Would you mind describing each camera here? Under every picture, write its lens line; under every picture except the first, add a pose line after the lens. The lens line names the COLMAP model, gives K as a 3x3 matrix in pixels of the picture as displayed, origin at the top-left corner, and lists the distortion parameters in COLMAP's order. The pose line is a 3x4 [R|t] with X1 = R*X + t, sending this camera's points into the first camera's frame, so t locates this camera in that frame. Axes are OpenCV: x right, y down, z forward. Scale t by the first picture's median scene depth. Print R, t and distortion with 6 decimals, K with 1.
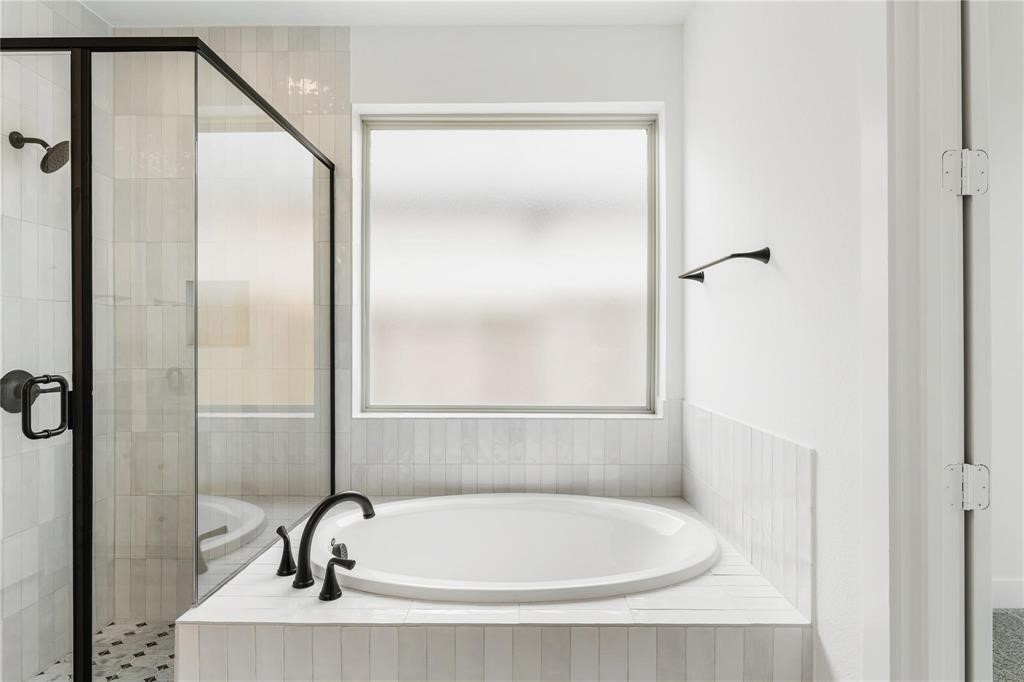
lens RADIAL K [[545.4, 0, 513.6], [0, 545.4, 345.5], [0, 0, 1]] dist [-0.017841, 0.000576]
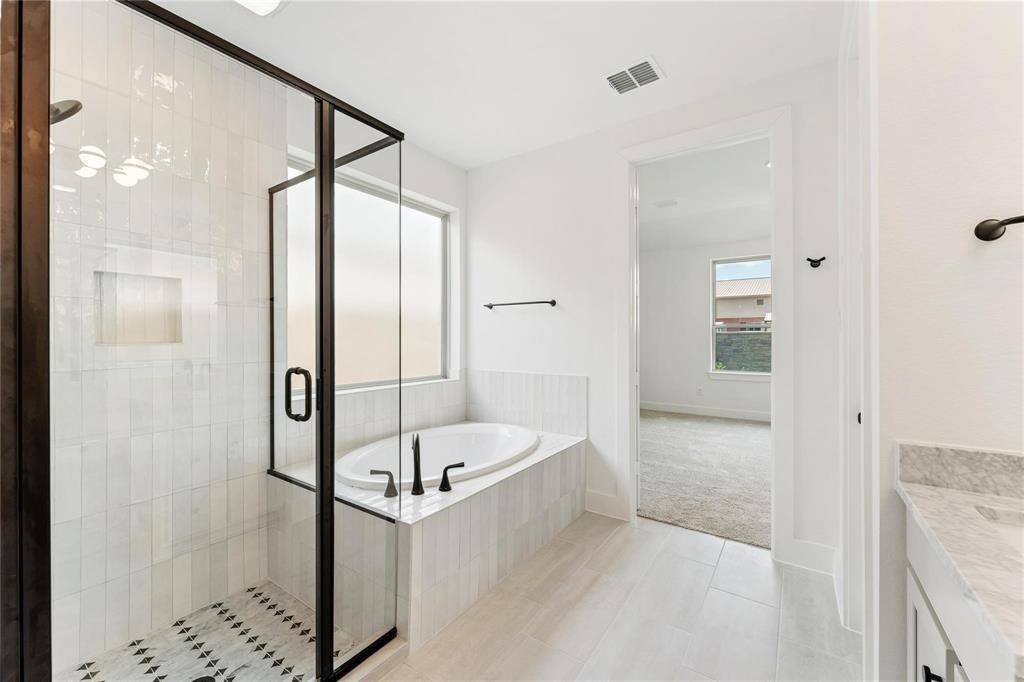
lens RADIAL K [[412.4, 0, 512.3], [0, 412.4, 332.1], [0, 0, 1]] dist [0.001608, 0.001229]
pose [[0.559606, 0.012144, 0.828670, -0.783063], [0.010368, 0.999712, -0.021653, 0.005055], [-0.828694, 0.020709, 0.559319, 0.064213]]
